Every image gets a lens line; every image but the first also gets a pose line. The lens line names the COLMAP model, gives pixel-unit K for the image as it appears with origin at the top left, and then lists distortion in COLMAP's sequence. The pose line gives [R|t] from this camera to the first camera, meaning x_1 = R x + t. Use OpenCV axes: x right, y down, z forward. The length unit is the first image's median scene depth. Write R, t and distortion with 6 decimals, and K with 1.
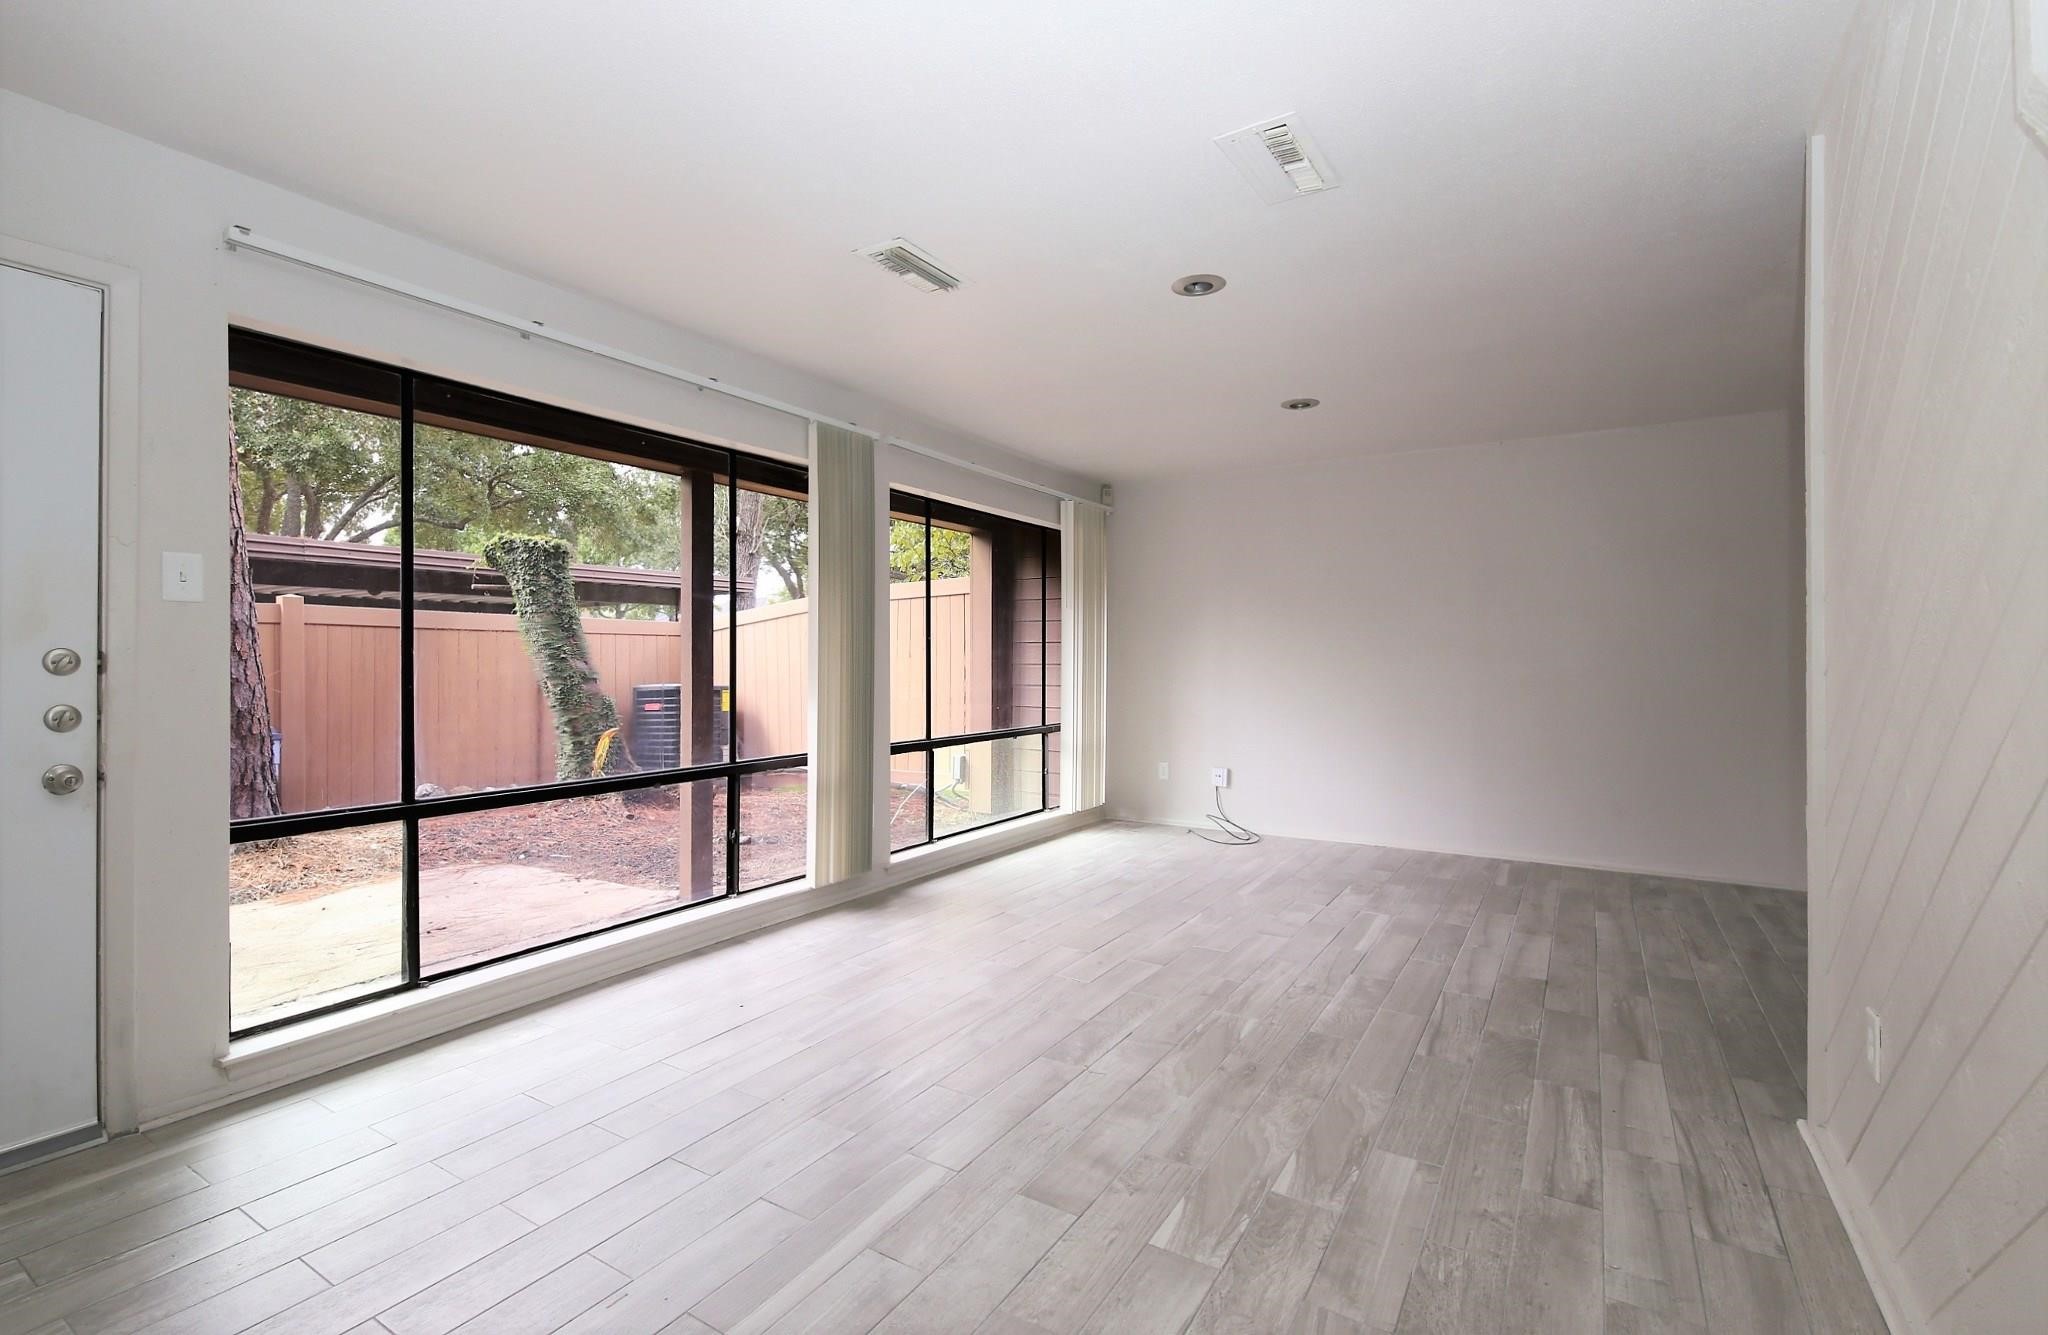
lens RADIAL K [[922.9, 0, 1021.0], [0, 922.9, 649.2], [0, 0, 1]] dist [-0.010210, -0.002400]
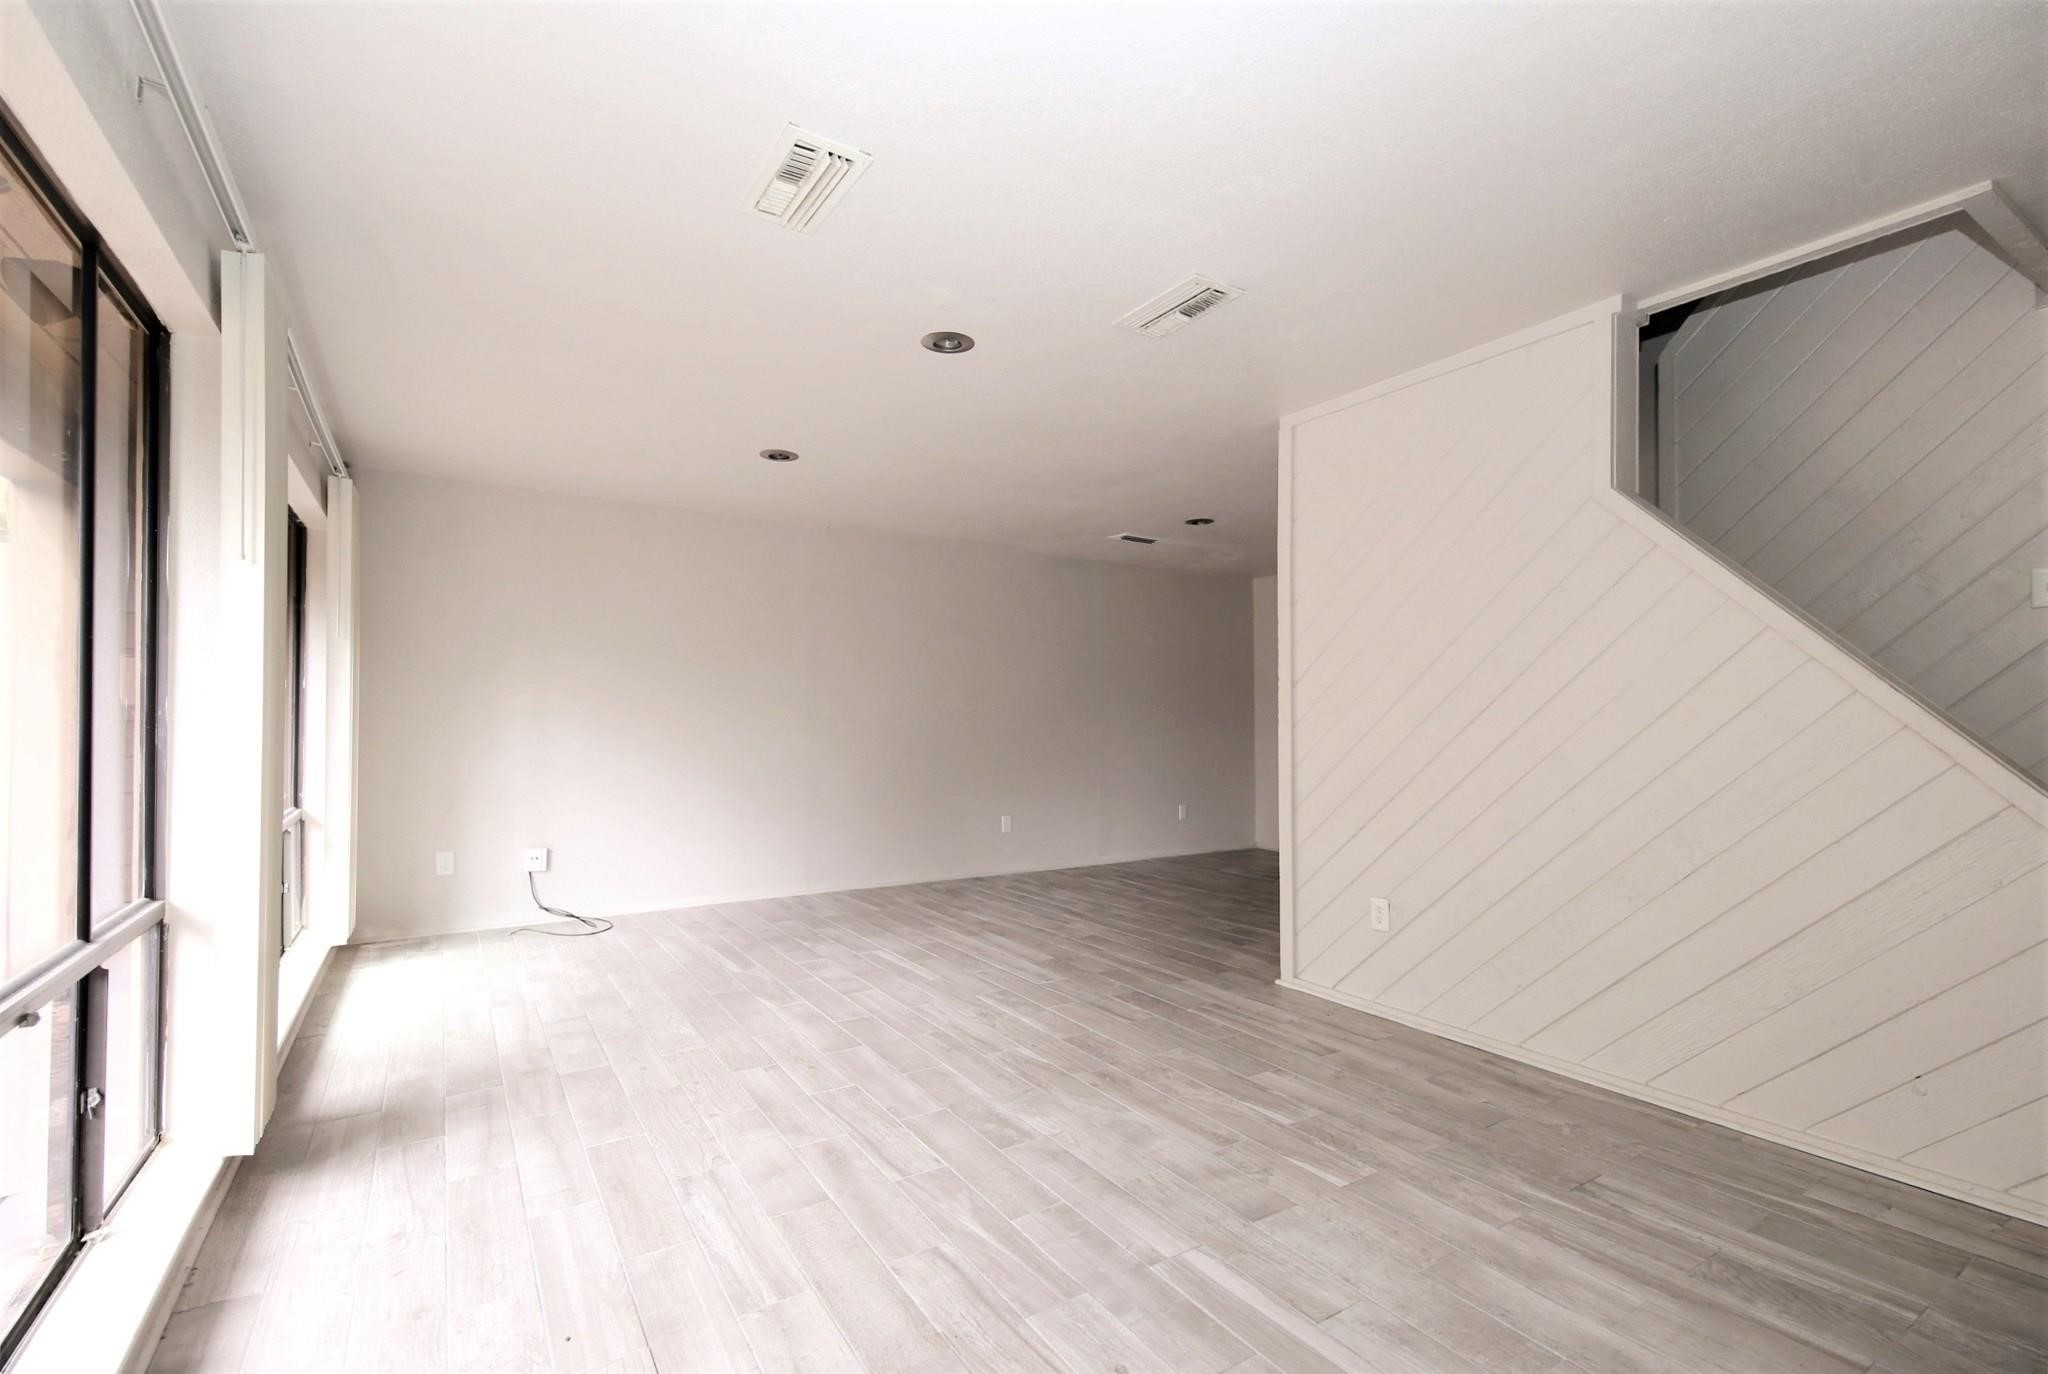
lens RADIAL K [[896.0, 0, 1022.8], [0, 896.0, 700.1], [0, 0, 1]] dist [-0.012411, -0.004839]
pose [[0.439200, 0.013450, 0.898289, -0.782799], [-0.003727, 0.999907, -0.013149, 0.001263], [-0.898382, 0.002427, 0.439209, 0.582780]]
